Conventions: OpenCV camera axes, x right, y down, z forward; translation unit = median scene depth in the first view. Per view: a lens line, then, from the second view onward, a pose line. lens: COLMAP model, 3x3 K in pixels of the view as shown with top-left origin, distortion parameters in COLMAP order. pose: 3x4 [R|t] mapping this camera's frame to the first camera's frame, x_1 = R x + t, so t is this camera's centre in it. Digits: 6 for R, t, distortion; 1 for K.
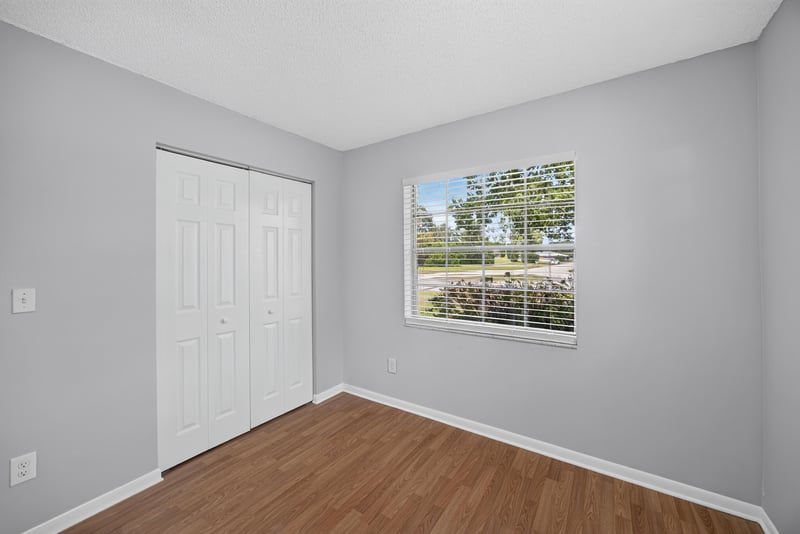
lens RADIAL K [[308.4, 0, 400.0], [0, 308.4, 267.0], [0, 0, 1]] dist [-0.001604, 0.000030]
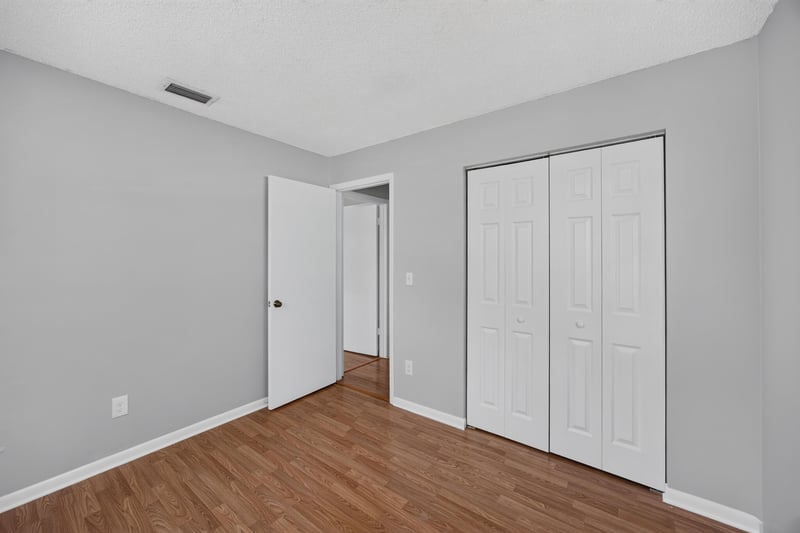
lens RADIAL K [[318.0, 0, 399.5], [0, 318.0, 256.6], [0, 0, 1]] dist [-0.001987, -0.000155]
pose [[-0.049721, 0.008826, -0.998724, 0.487408], [-0.020251, 0.999746, 0.009843, -0.032026], [0.998558, 0.020714, -0.049530, 0.686852]]
